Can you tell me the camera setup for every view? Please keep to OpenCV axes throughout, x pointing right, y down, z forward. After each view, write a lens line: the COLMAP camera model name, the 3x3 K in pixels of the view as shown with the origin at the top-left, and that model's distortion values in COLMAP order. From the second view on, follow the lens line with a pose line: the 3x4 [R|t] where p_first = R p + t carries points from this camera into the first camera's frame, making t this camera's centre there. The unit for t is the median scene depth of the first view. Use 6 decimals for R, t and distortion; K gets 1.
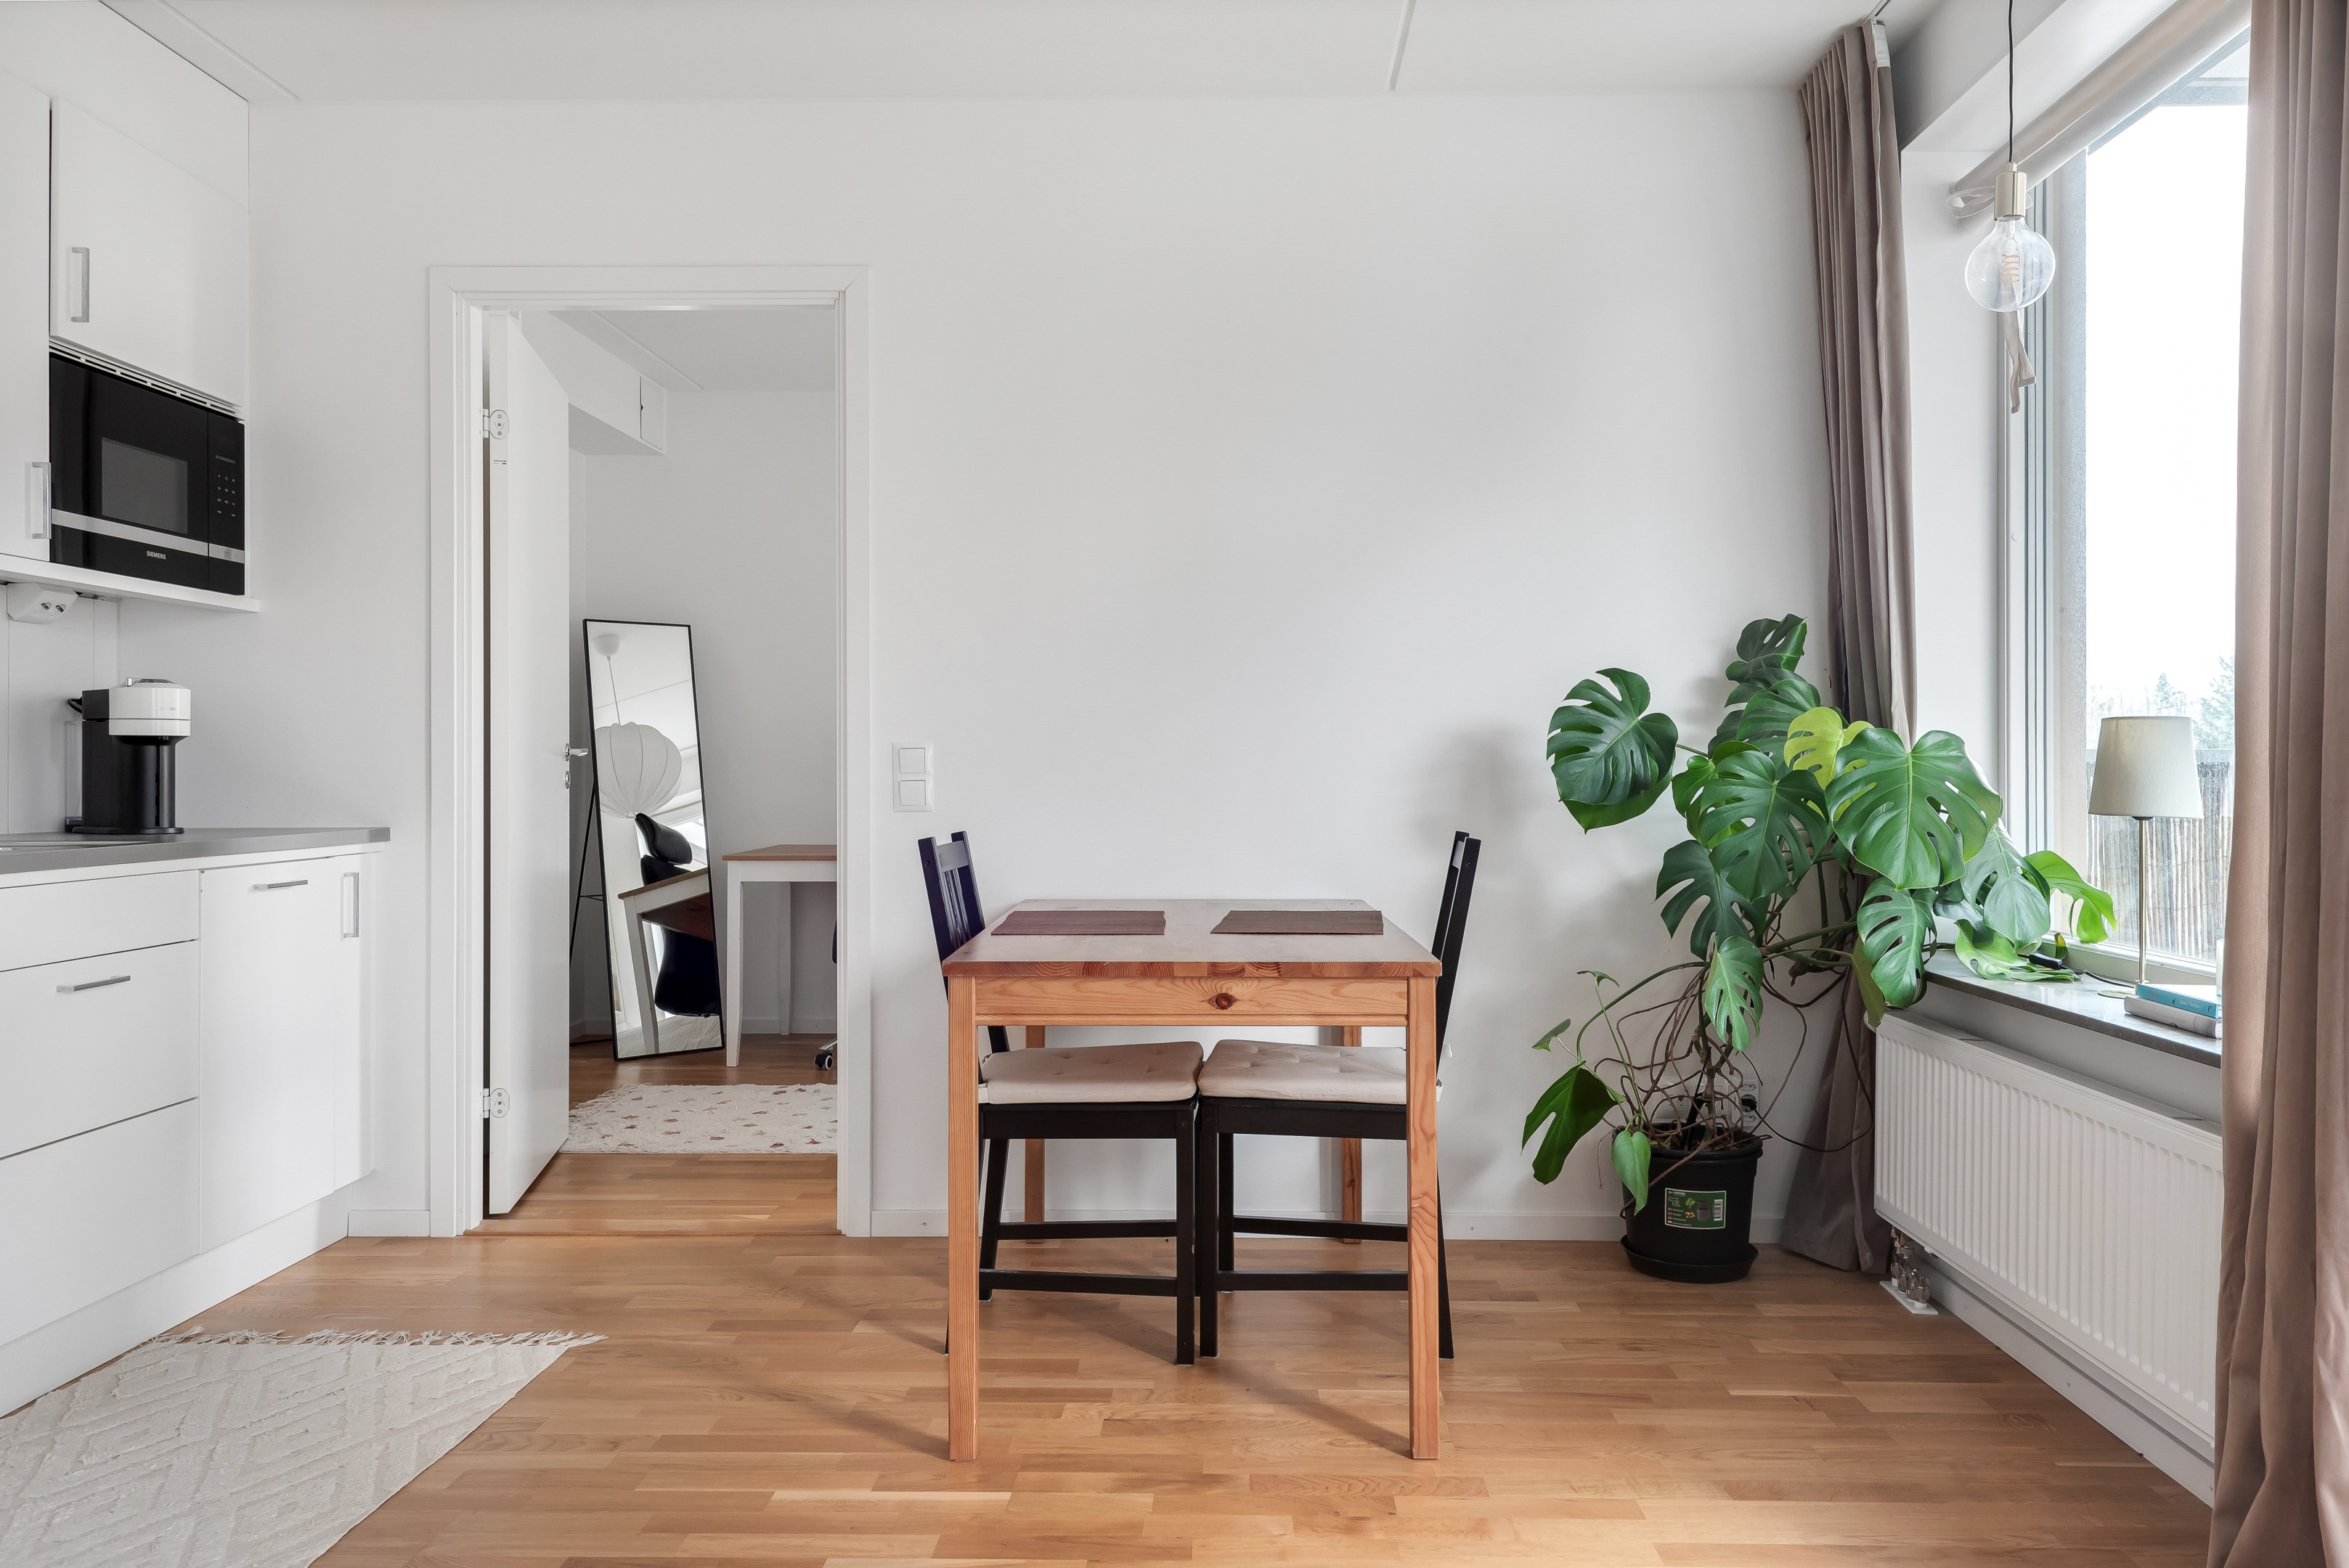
lens RADIAL K [[1664.4, 0, 1180.3], [0, 1664.4, 759.4], [0, 0, 1]] dist [0.045665, -0.043949]
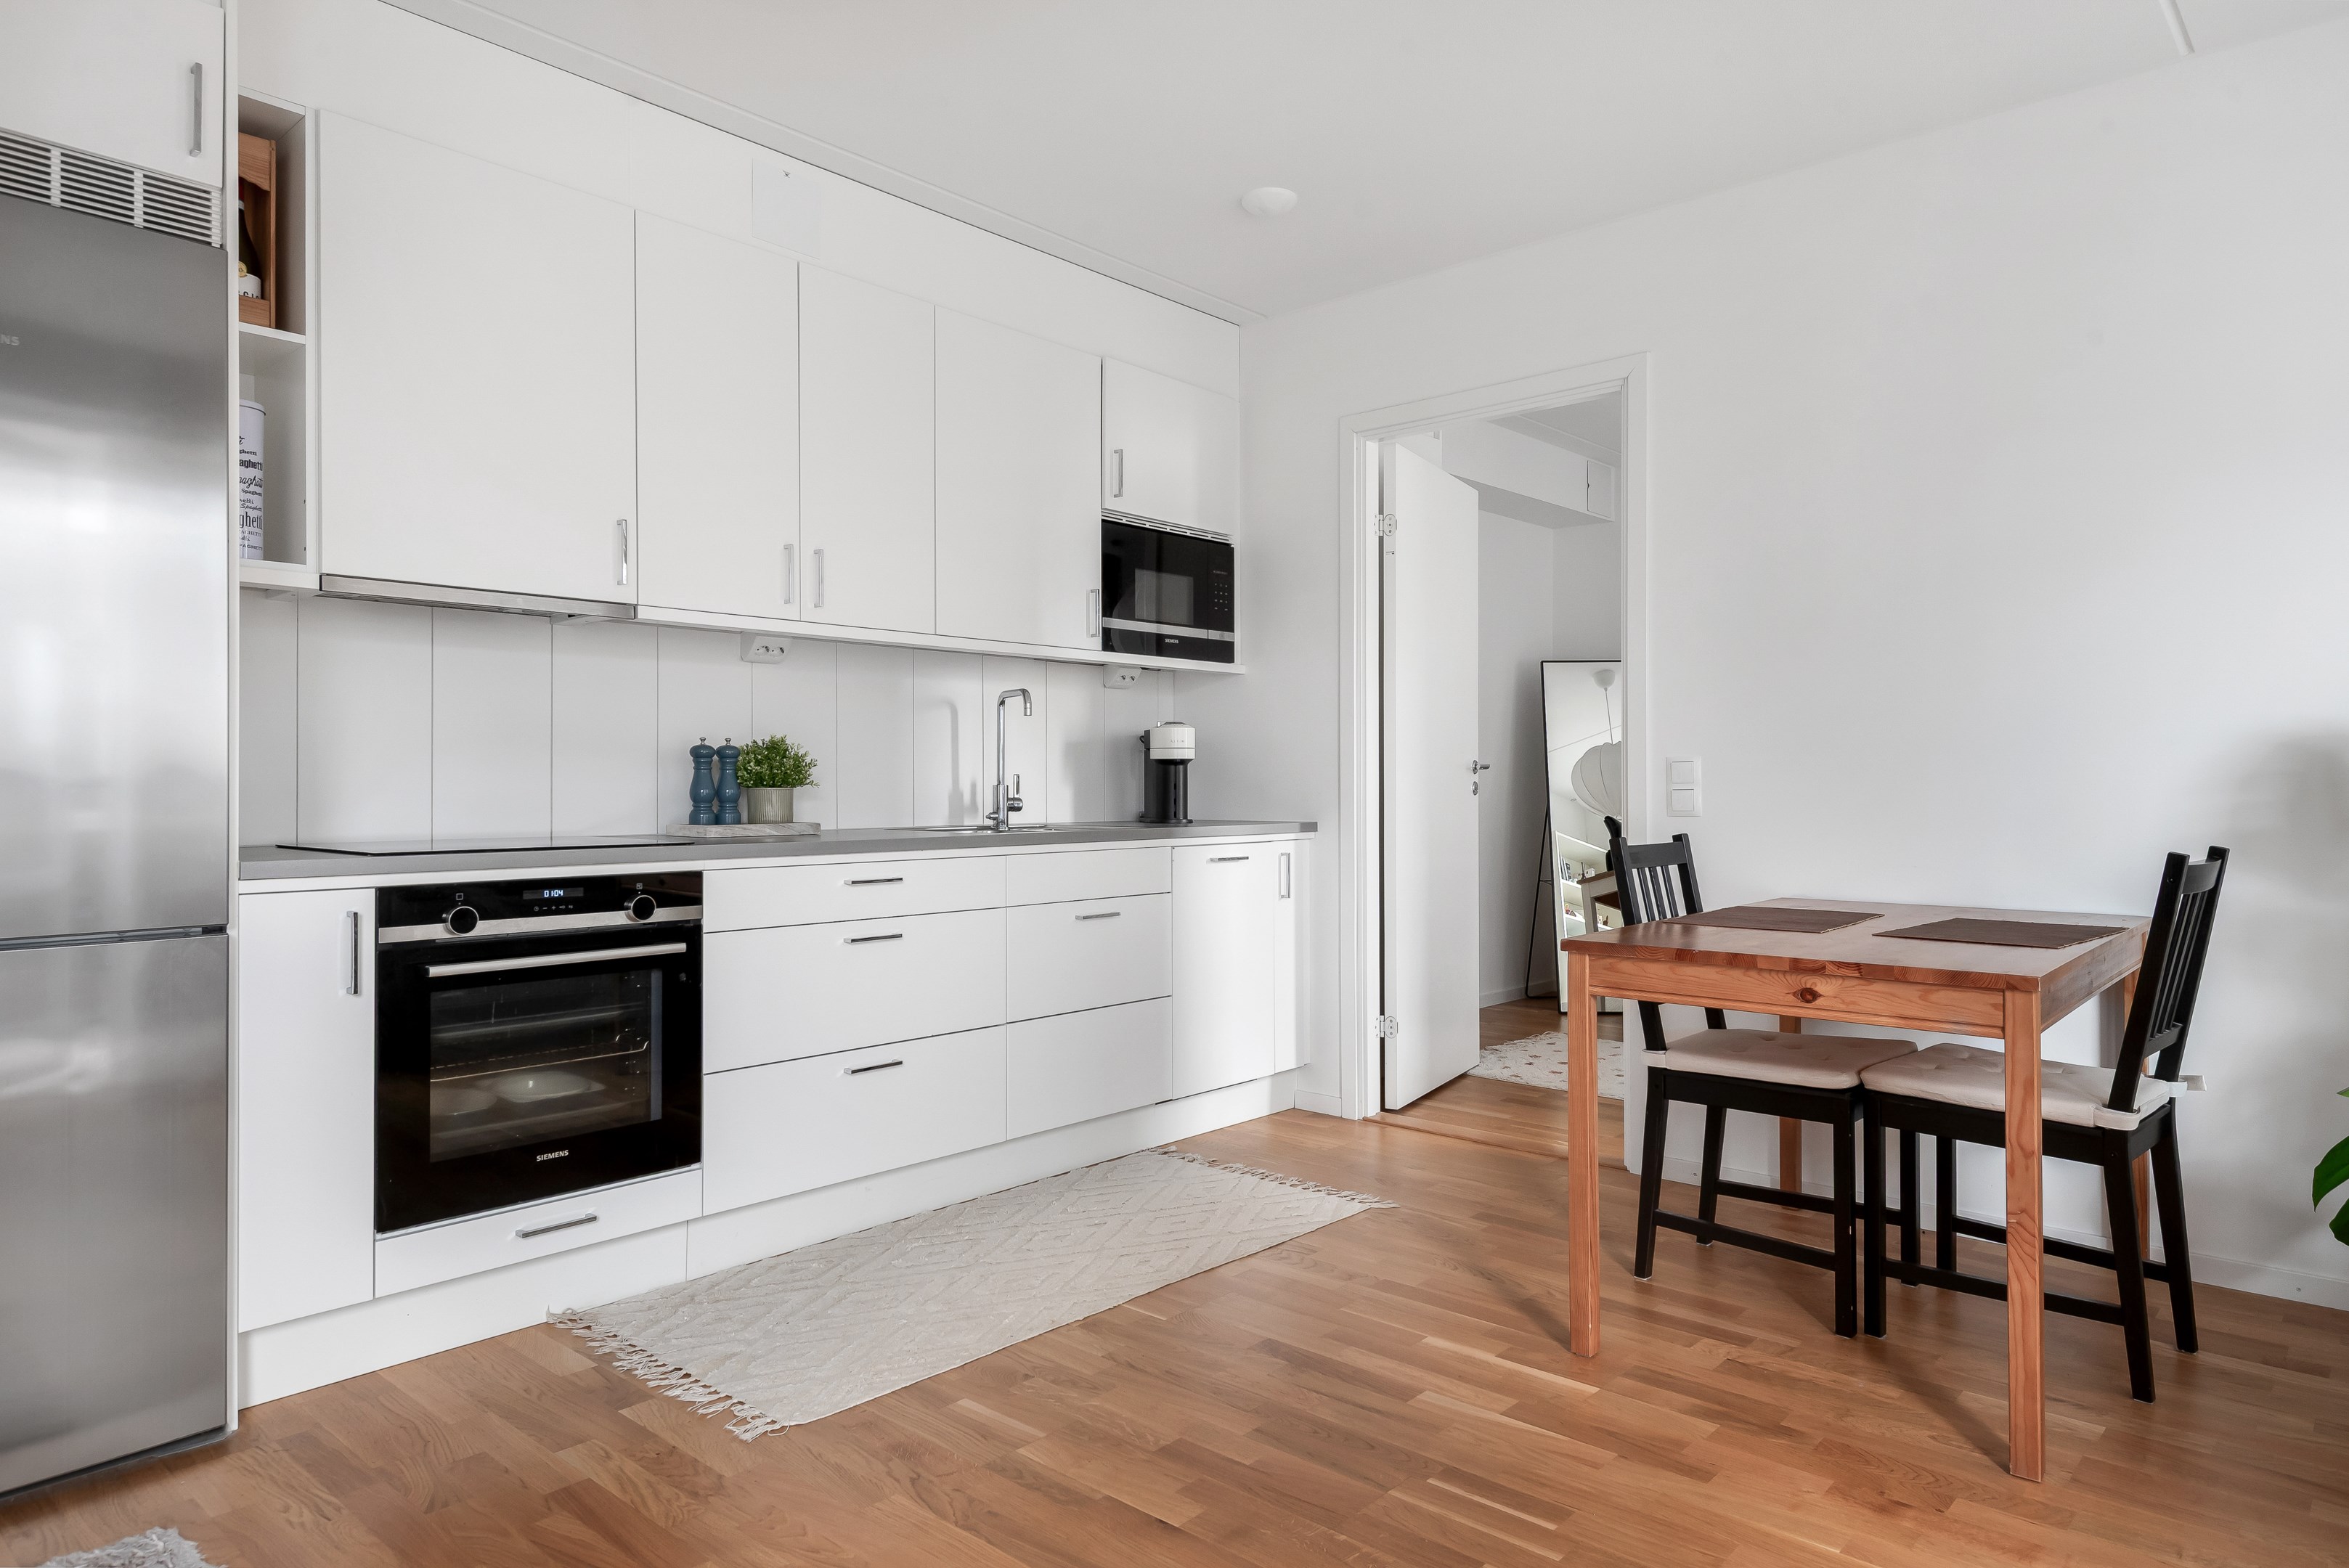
lens RADIAL K [[1407.9, 0, 1191.1], [0, 1407.9, 776.2], [0, 0, 1]] dist [0.031848, -0.025746]
pose [[0.762089, -0.003894, -0.647460, 0.251370], [0.006142, 0.999980, 0.001215, 0.000179], [0.647443, -0.004903, 0.762098, 0.037698]]
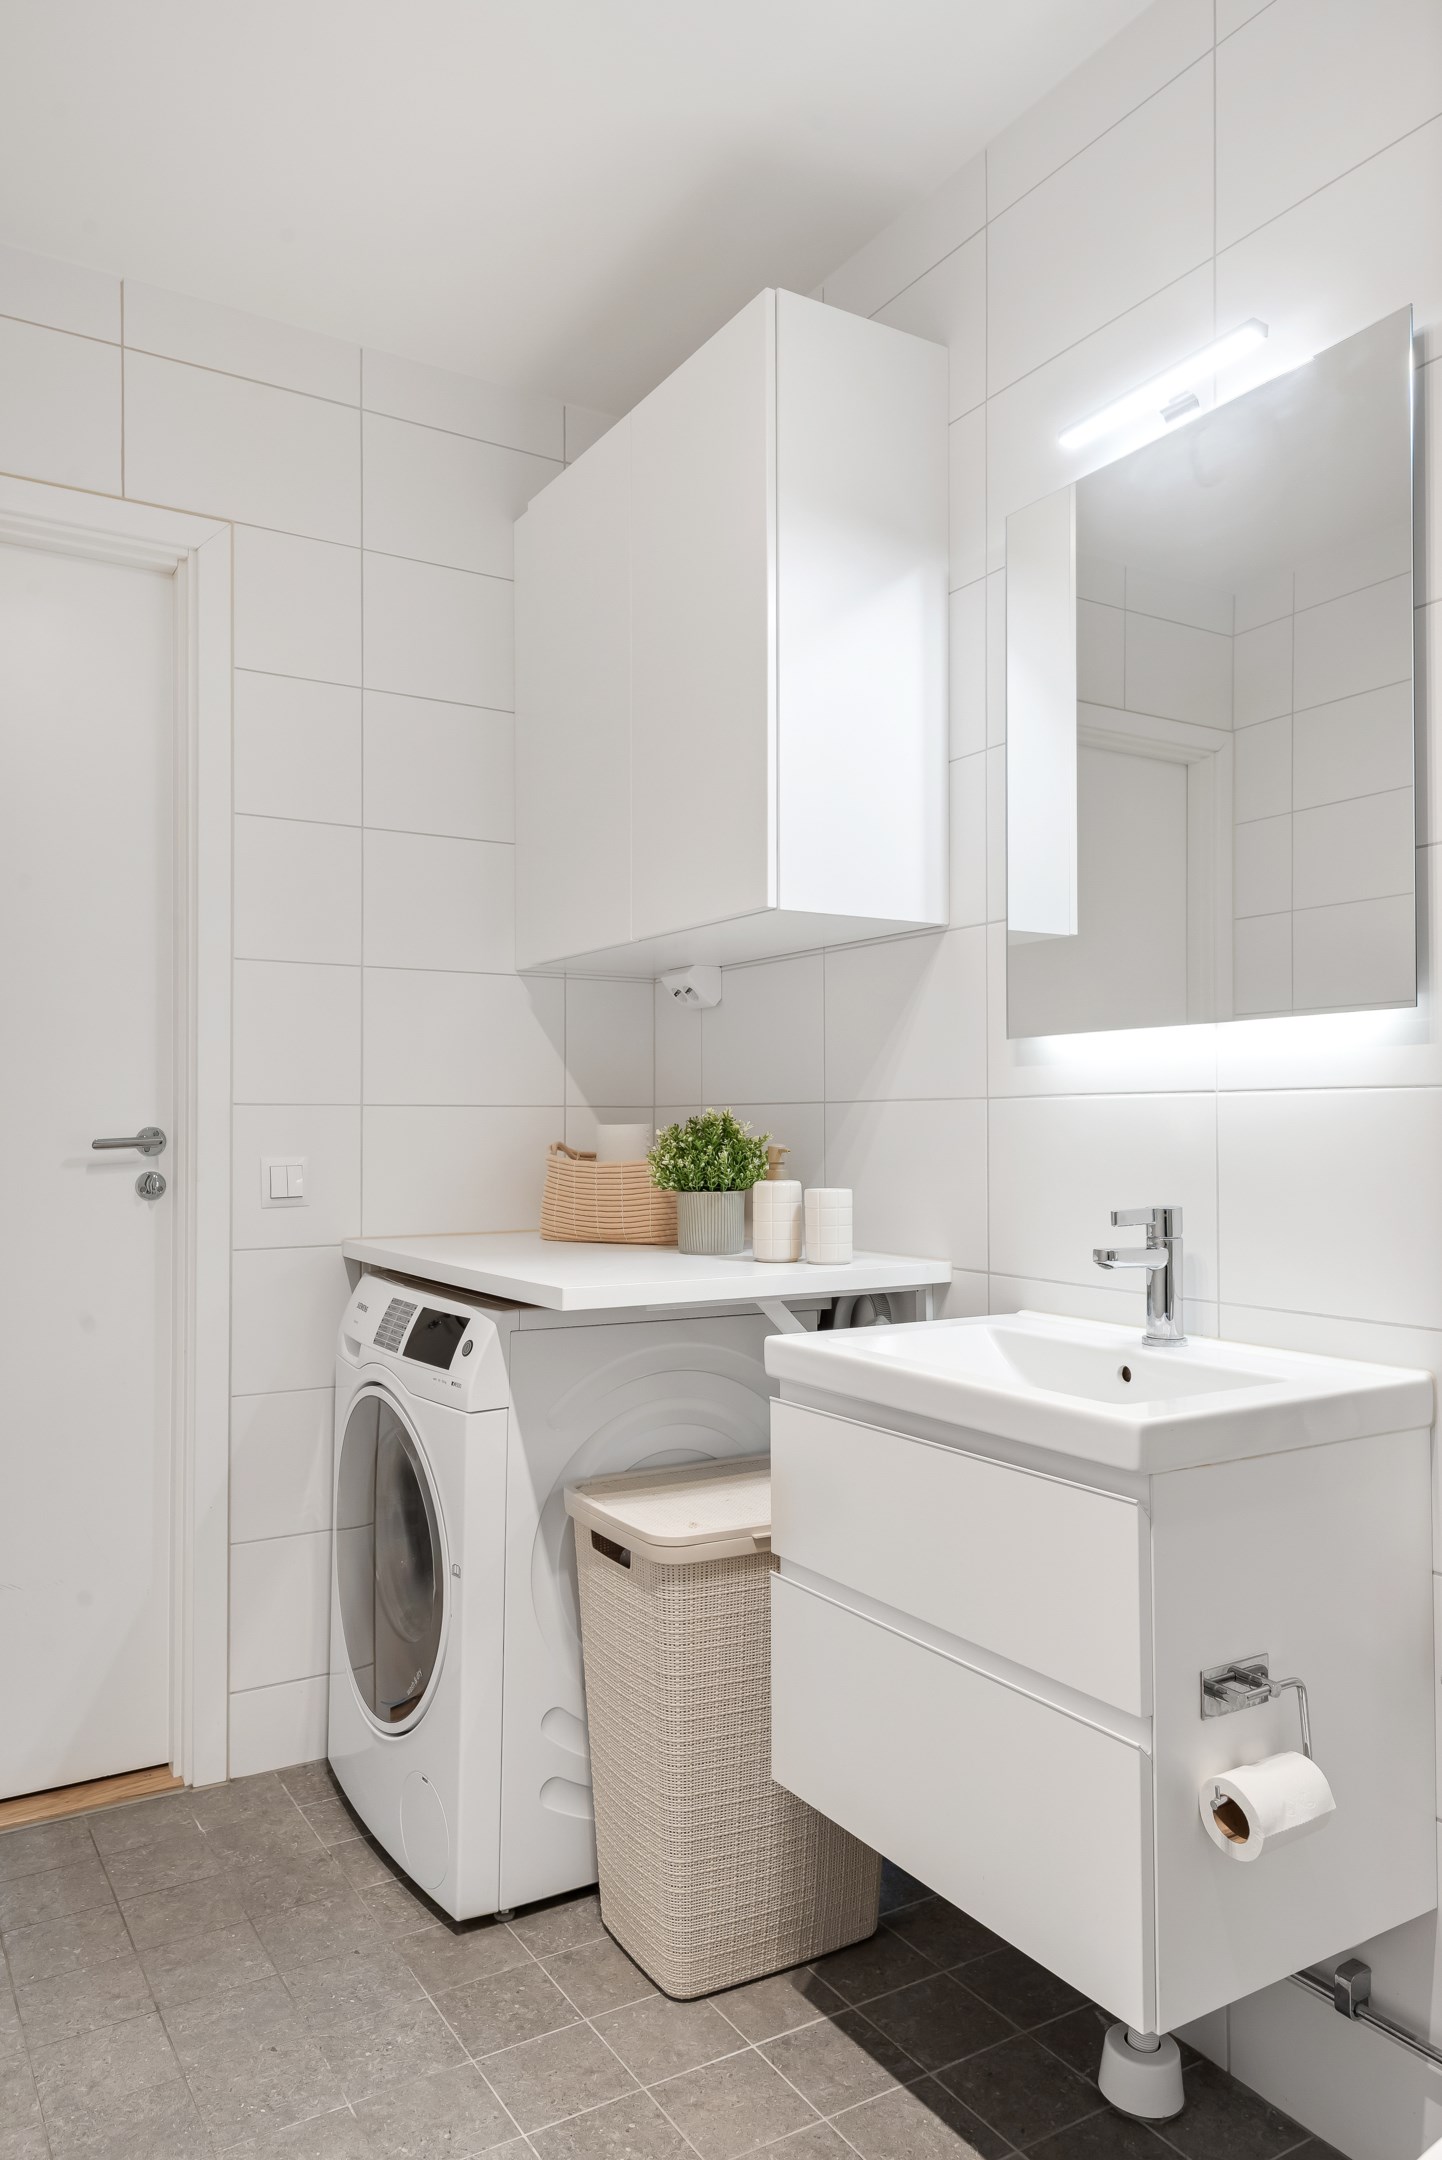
lens RADIAL K [[1461.9, 0, 721.0], [0, 1461.9, 1080.0], [0, 0, 1]] dist [0.002924, -0.000169]
pose [[-0.840733, -0.014089, -0.541266, -0.317440], [0.007446, 0.999266, -0.037575, -0.020592], [0.541398, -0.035621, -0.840011, 1.287825]]
